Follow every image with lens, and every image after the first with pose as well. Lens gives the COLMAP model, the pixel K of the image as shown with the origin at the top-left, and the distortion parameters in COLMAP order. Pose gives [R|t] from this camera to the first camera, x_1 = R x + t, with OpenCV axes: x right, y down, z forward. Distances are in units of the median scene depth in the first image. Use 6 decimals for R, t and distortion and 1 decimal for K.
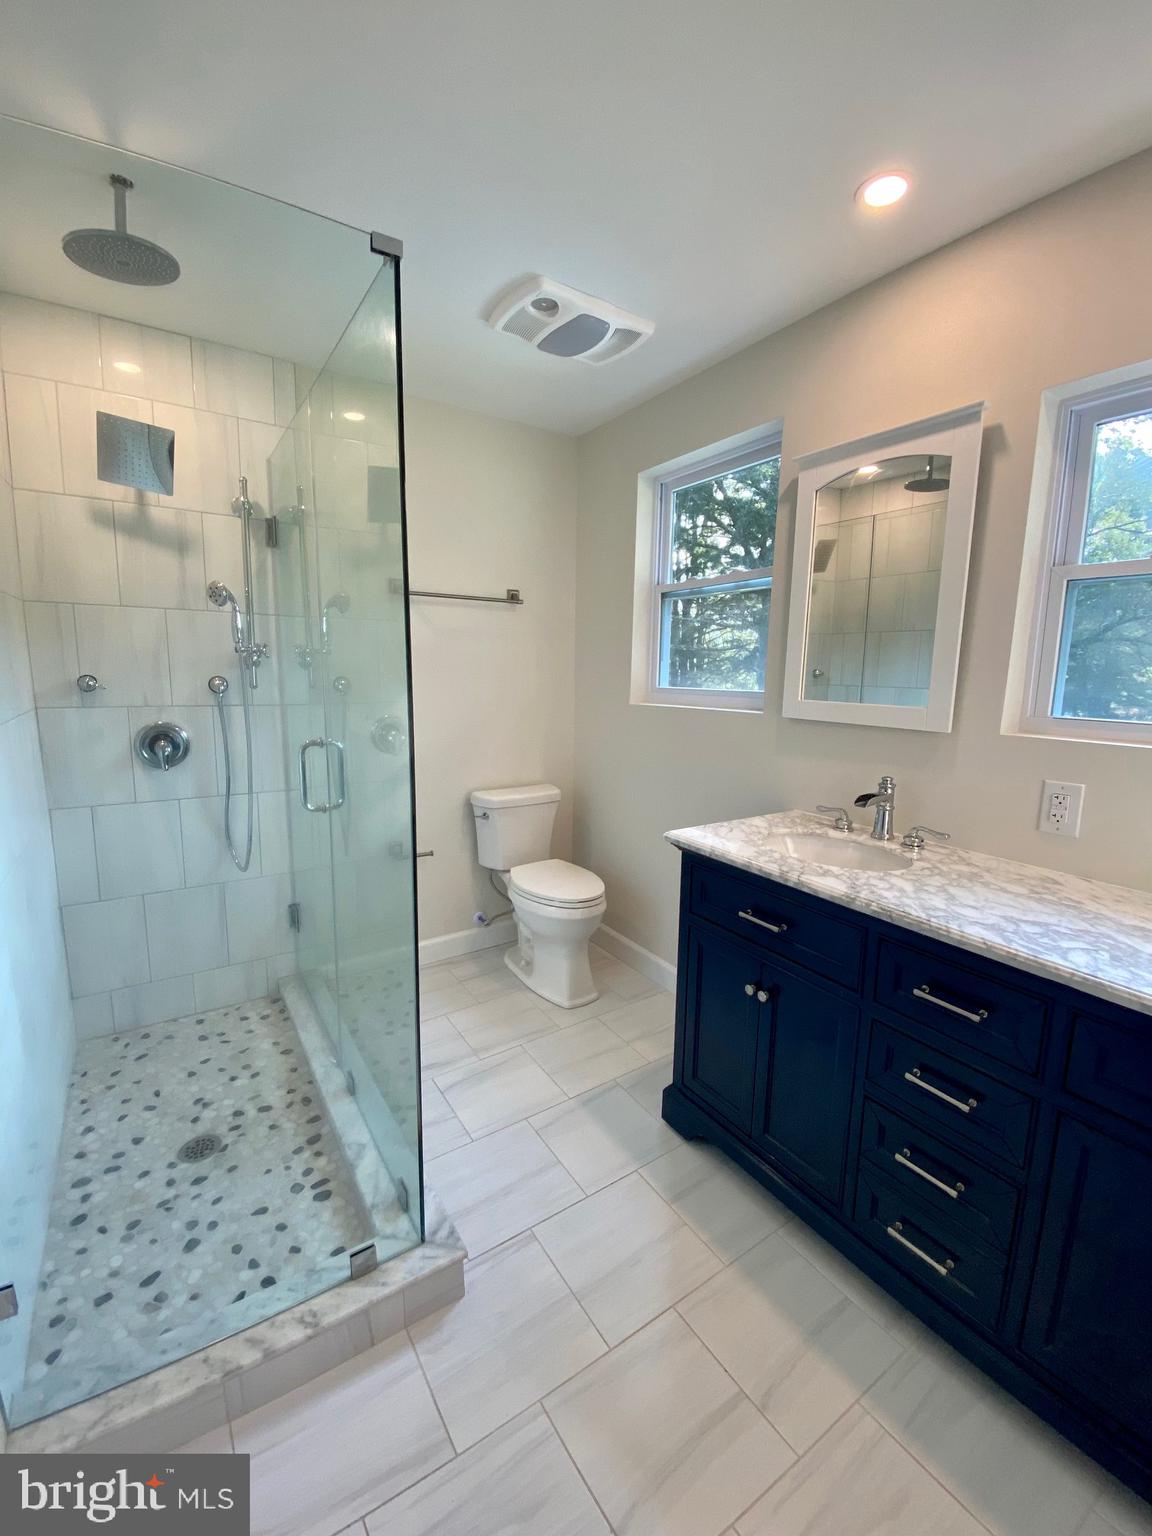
lens RADIAL K [[631.5, 0, 576.4], [0, 631.5, 760.6], [0, 0, 1]] dist [0.008814, -0.007970]
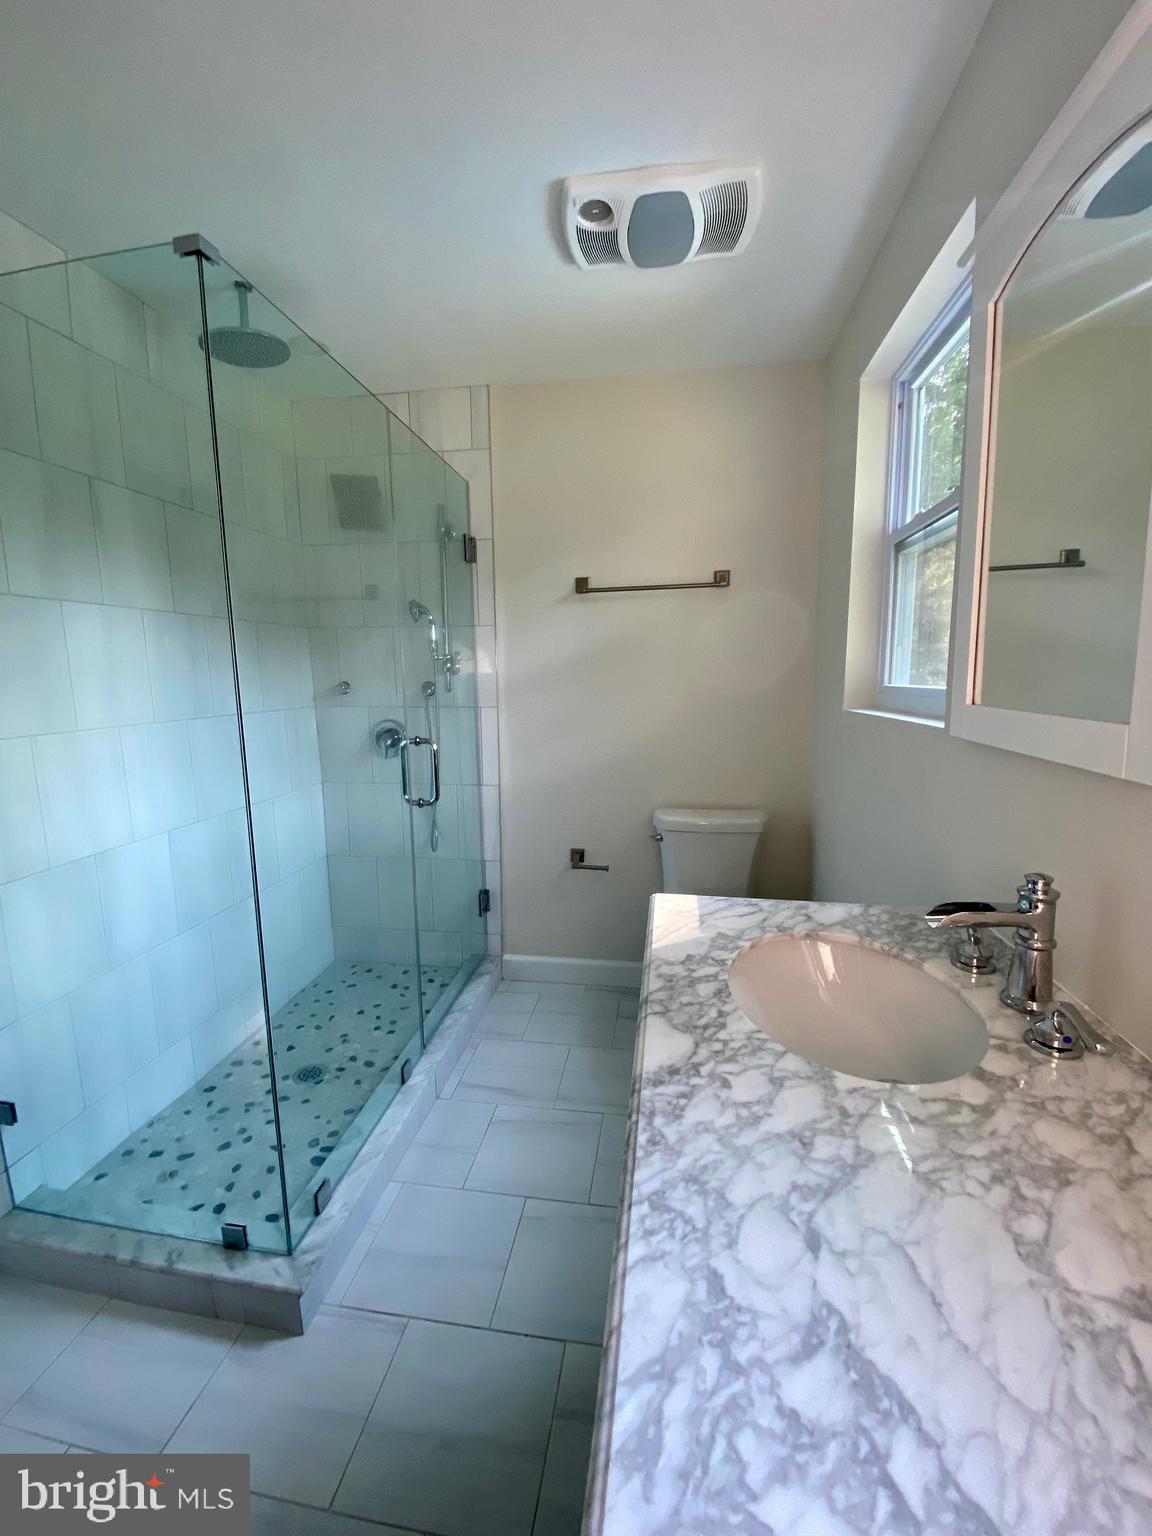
lens RADIAL K [[631.5, 0, 574.6], [0, 631.5, 763.0], [0, 0, 1]] dist [0.008814, -0.007970]
pose [[0.735176, 0.069283, -0.674326, 0.690572], [-0.071391, 0.997145, 0.024617, -0.052751], [0.674106, 0.030043, 0.738023, 0.551947]]
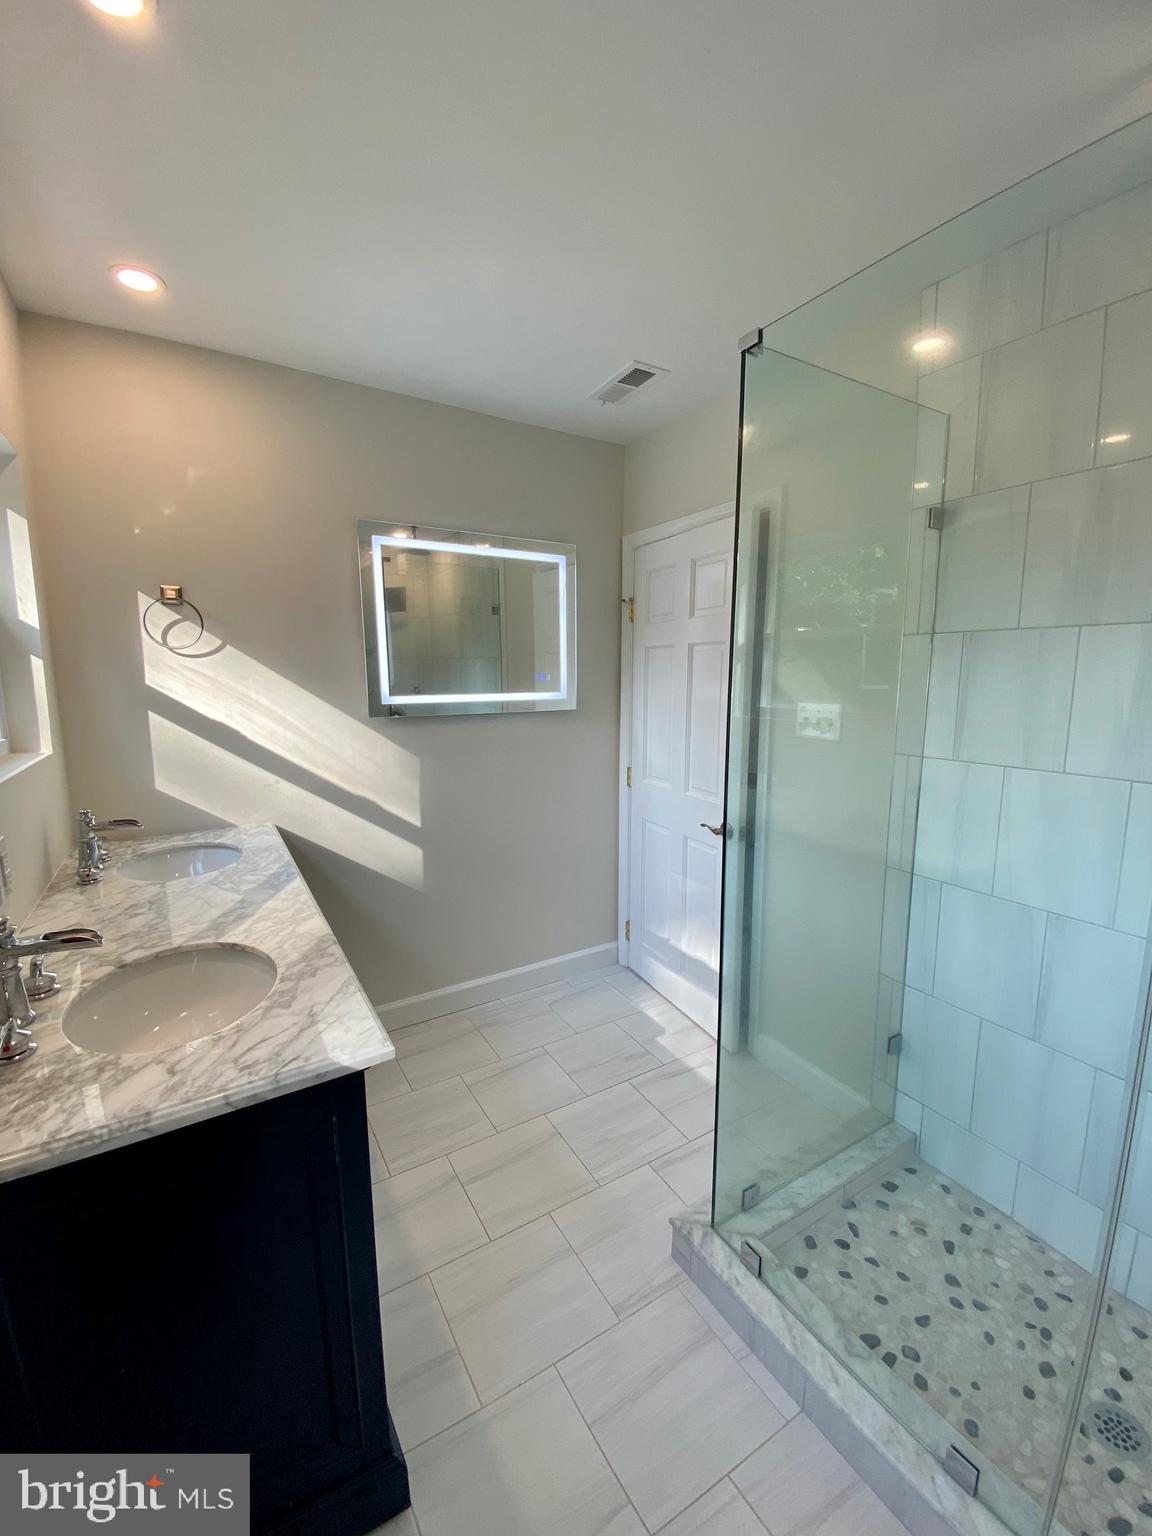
lens RADIAL K [[631.5, 0, 569.6], [0, 631.5, 755.6], [0, 0, 1]] dist [0.008814, -0.007970]
pose [[-0.998404, -0.020640, 0.052567, -0.035731], [-0.004632, 0.957614, 0.288018, -0.337960], [-0.056283, 0.287314, -0.956181, 1.832801]]
